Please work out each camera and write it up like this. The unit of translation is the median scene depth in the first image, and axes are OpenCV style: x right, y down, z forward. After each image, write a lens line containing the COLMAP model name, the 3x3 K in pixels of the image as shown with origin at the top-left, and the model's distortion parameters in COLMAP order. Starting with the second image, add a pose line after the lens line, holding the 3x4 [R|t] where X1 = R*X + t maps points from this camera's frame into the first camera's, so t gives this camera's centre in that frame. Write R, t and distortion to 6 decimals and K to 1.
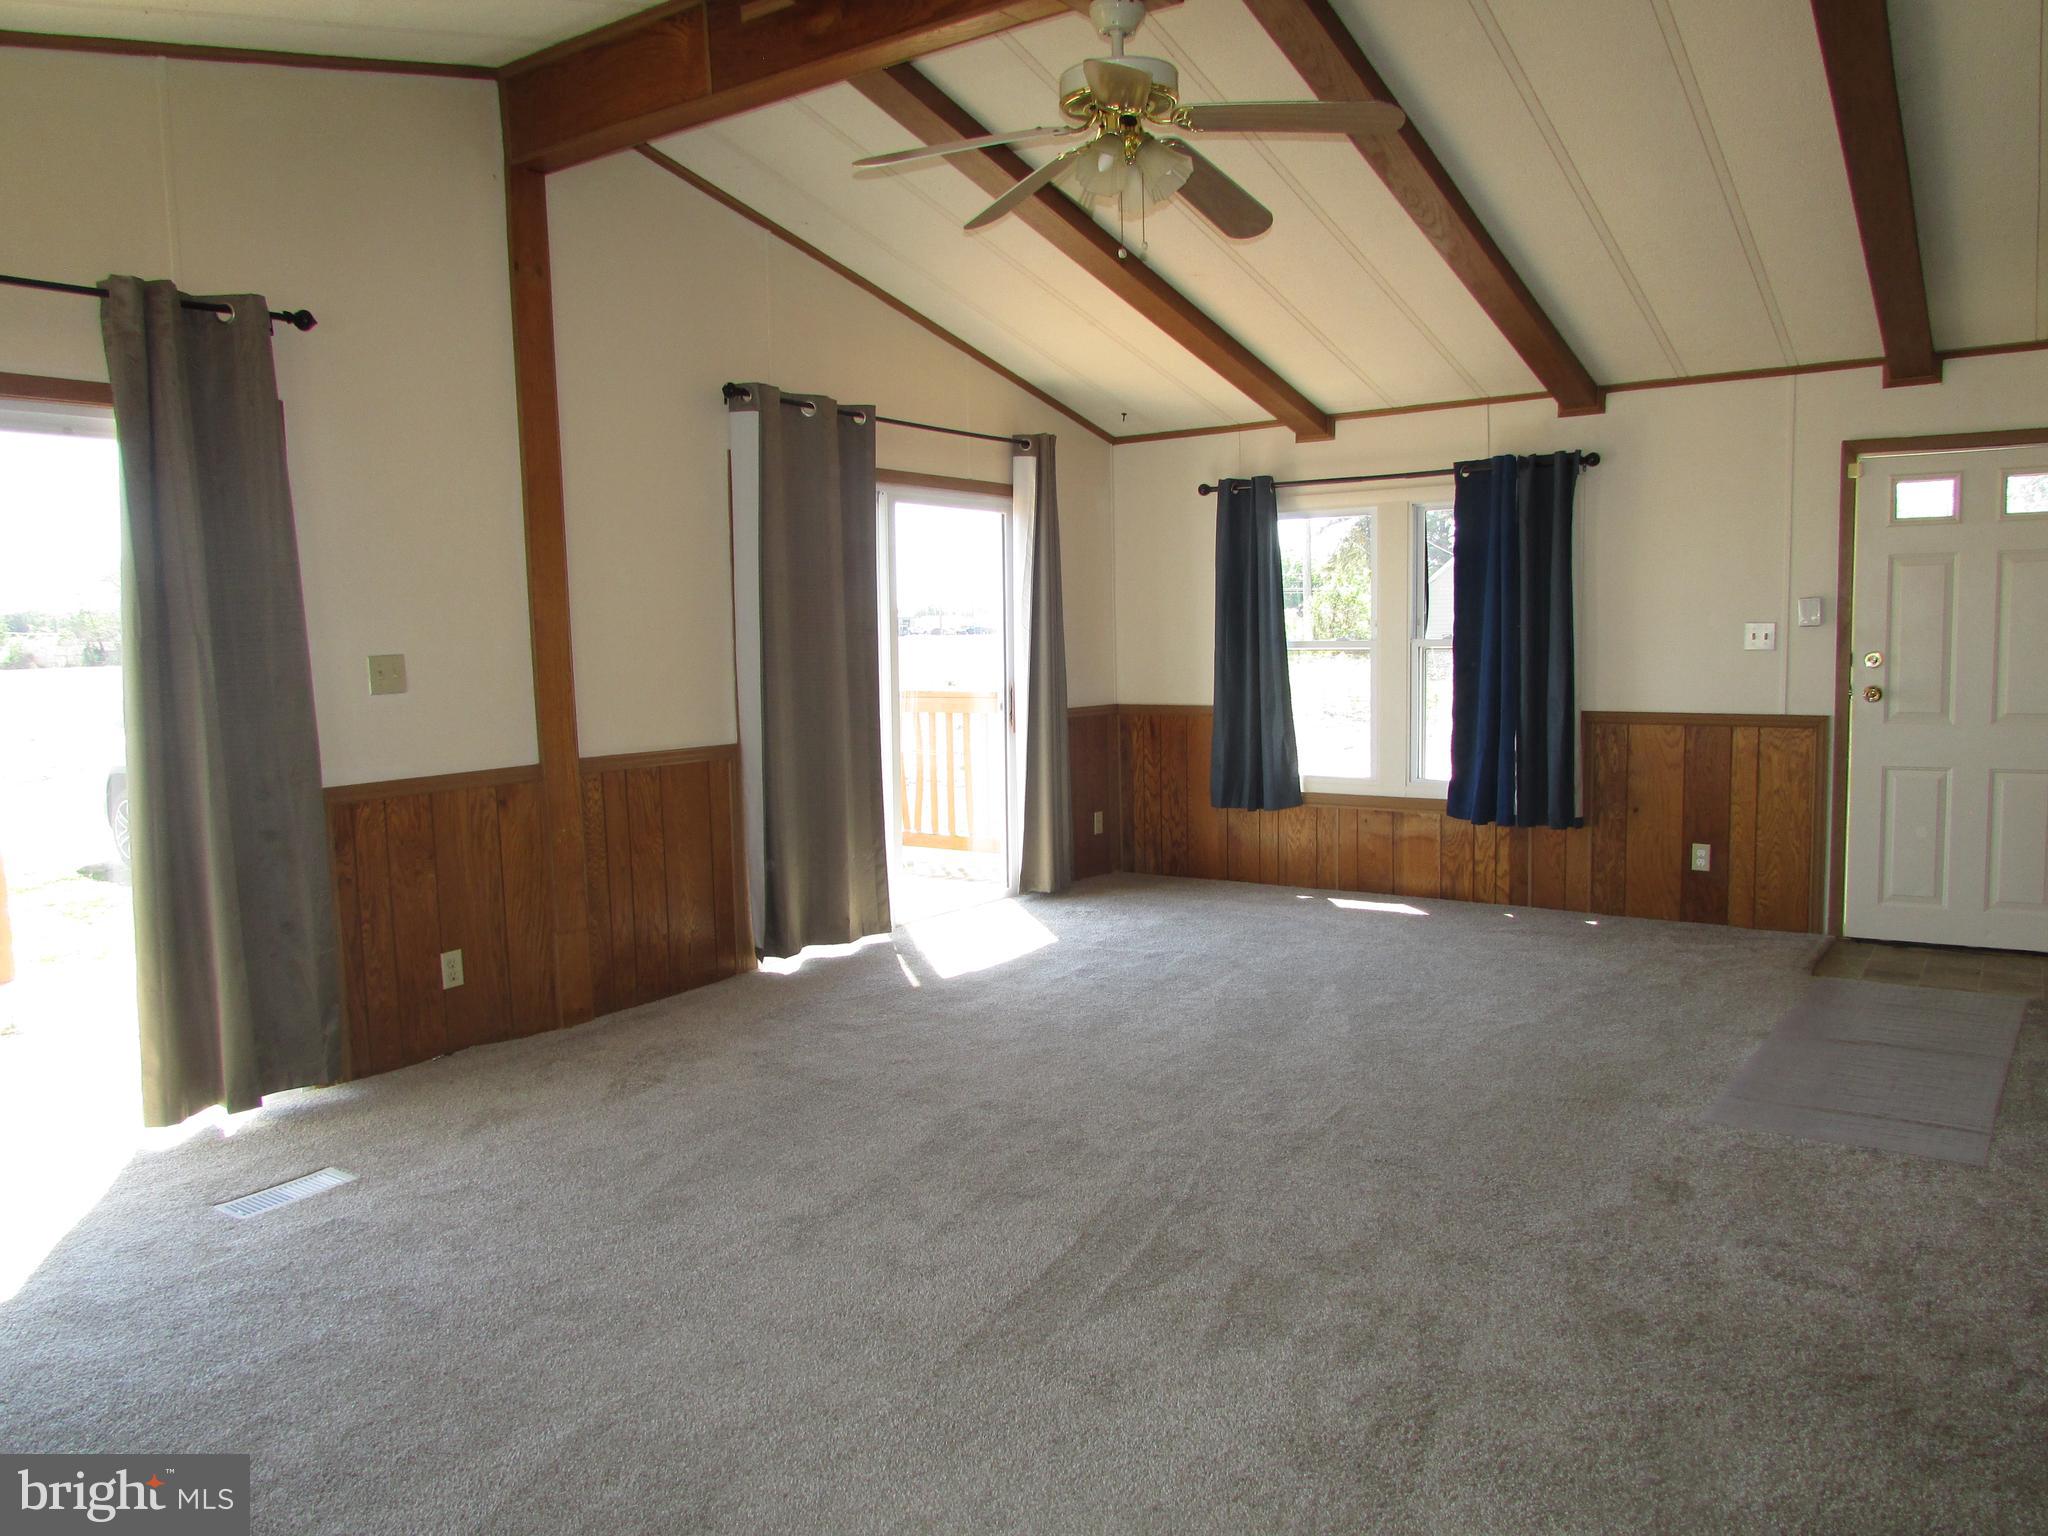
lens RADIAL K [[1465.5, 0, 1024.0], [0, 1465.5, 768.0], [0, 0, 1]] dist [-0.009966, -0.000242]
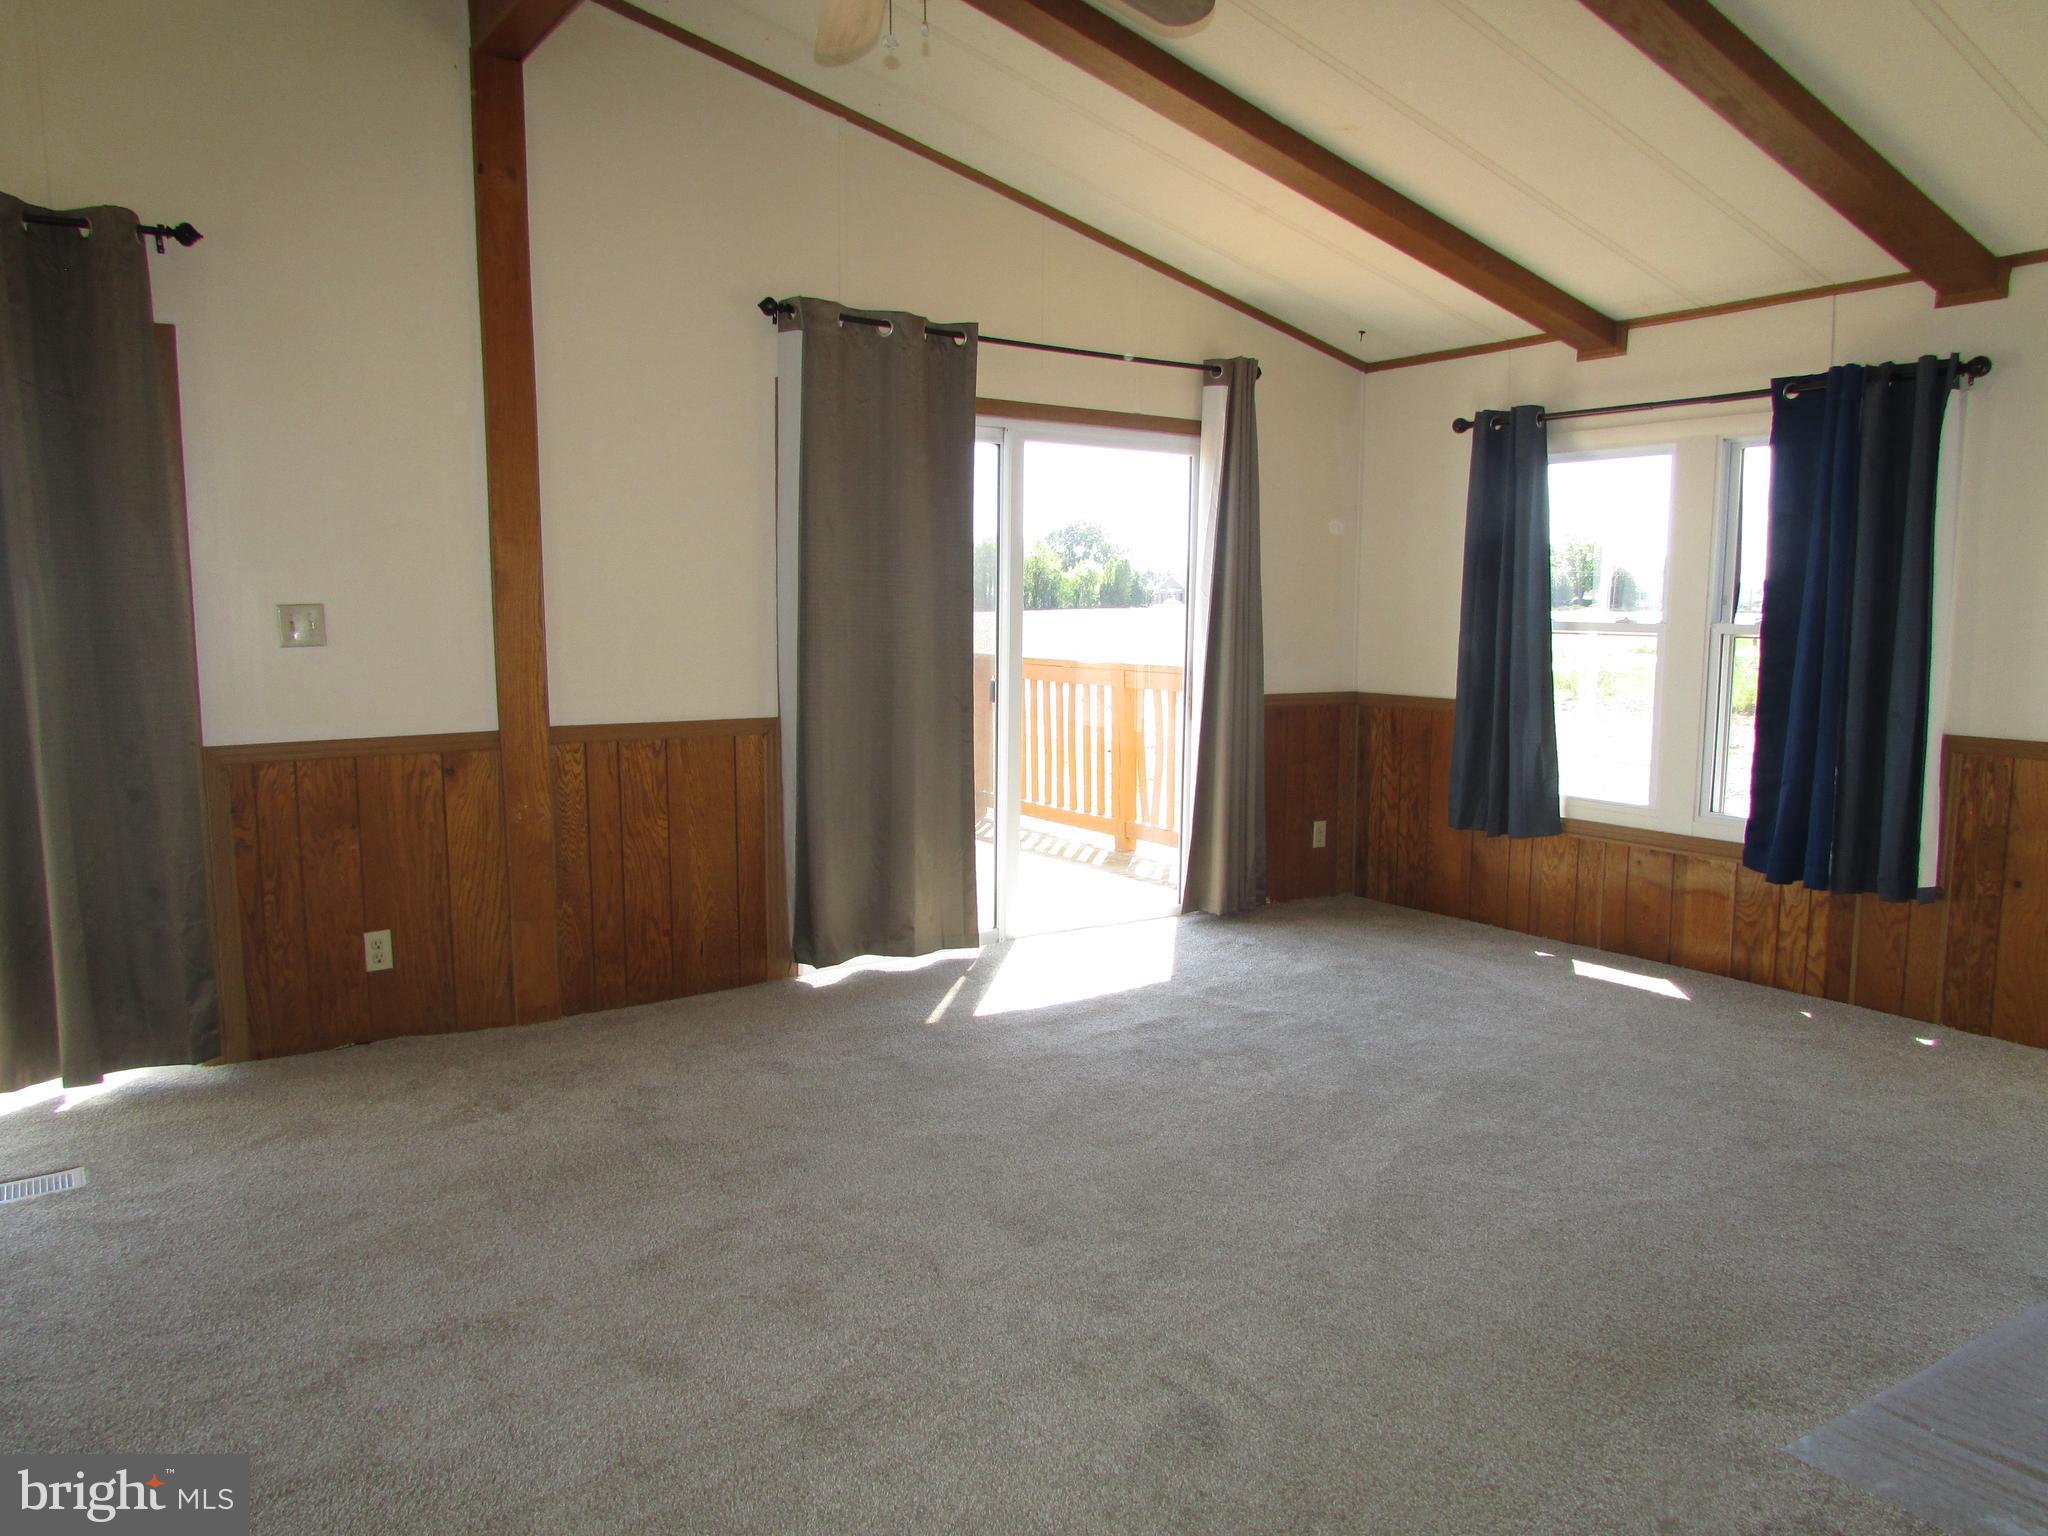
lens RADIAL K [[1472.1, 0, 1024.0], [0, 1472.1, 768.0], [0, 0, 1]] dist [-0.002651, -0.010125]
pose [[0.938654, 0.064652, -0.338746, 0.210300], [-0.057041, 0.997846, 0.032388, -0.020834], [0.340110, -0.011079, 0.940320, 0.199400]]
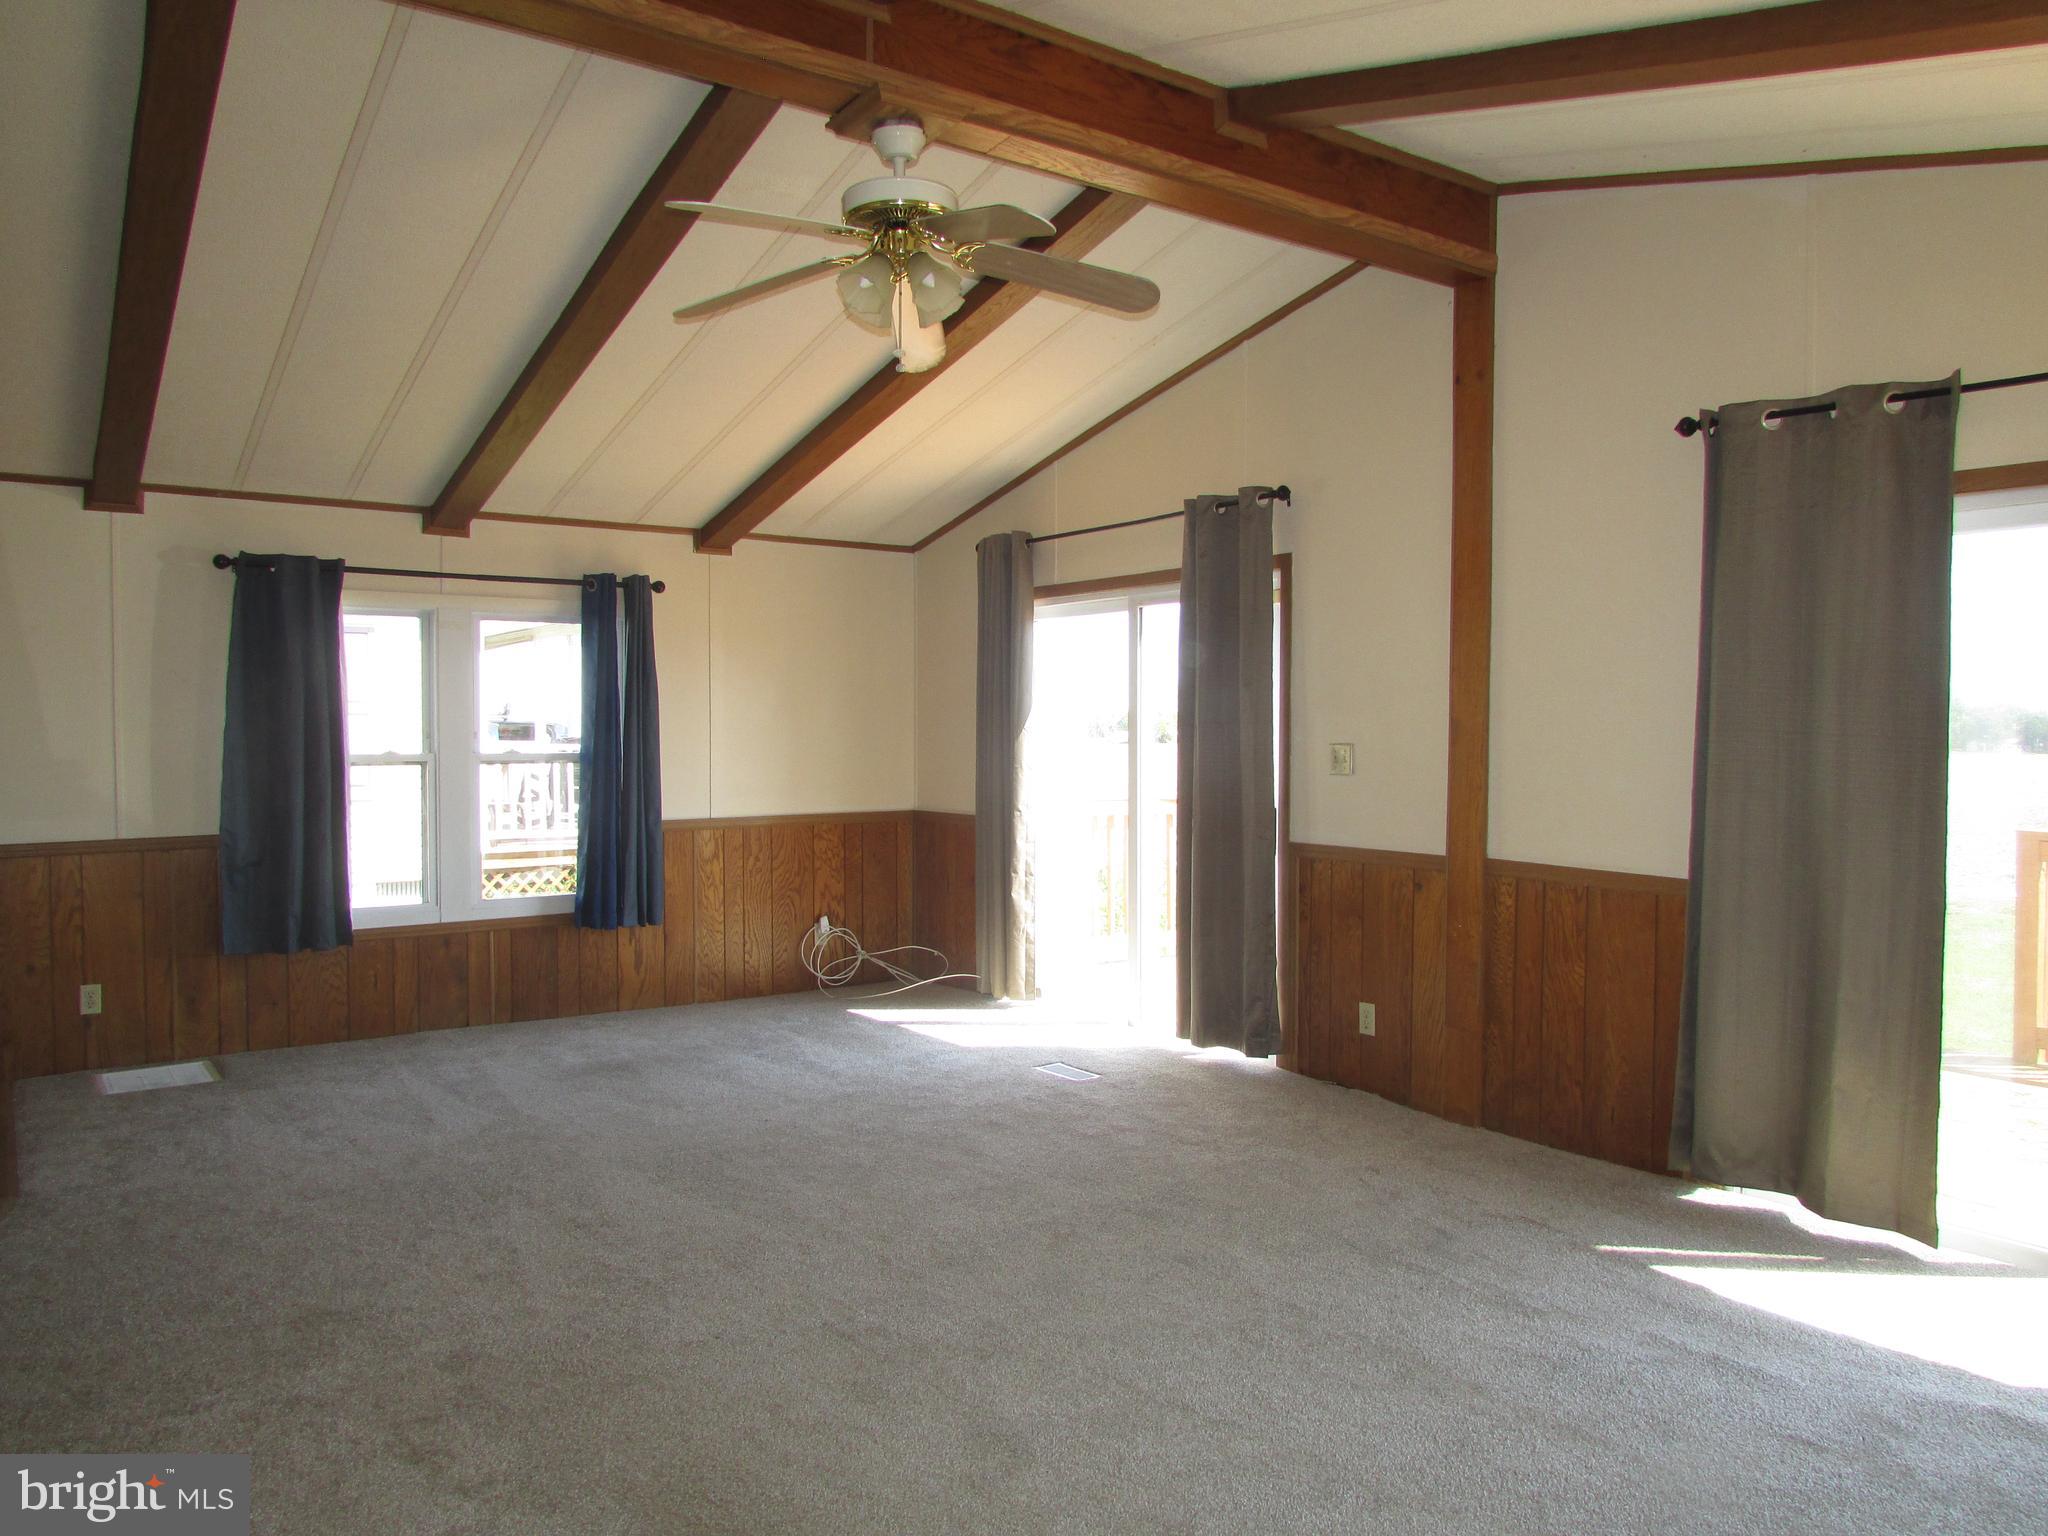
lens RADIAL K [[1472.1, 0, 1024.0], [0, 1472.1, 768.0], [0, 0, 1]] dist [-0.002651, -0.010125]
pose [[-0.326250, 0.052343, -0.943833, 0.560957], [-0.089395, 0.992282, 0.085931, -0.096007], [0.941047, 0.112408, -0.319053, 0.790481]]
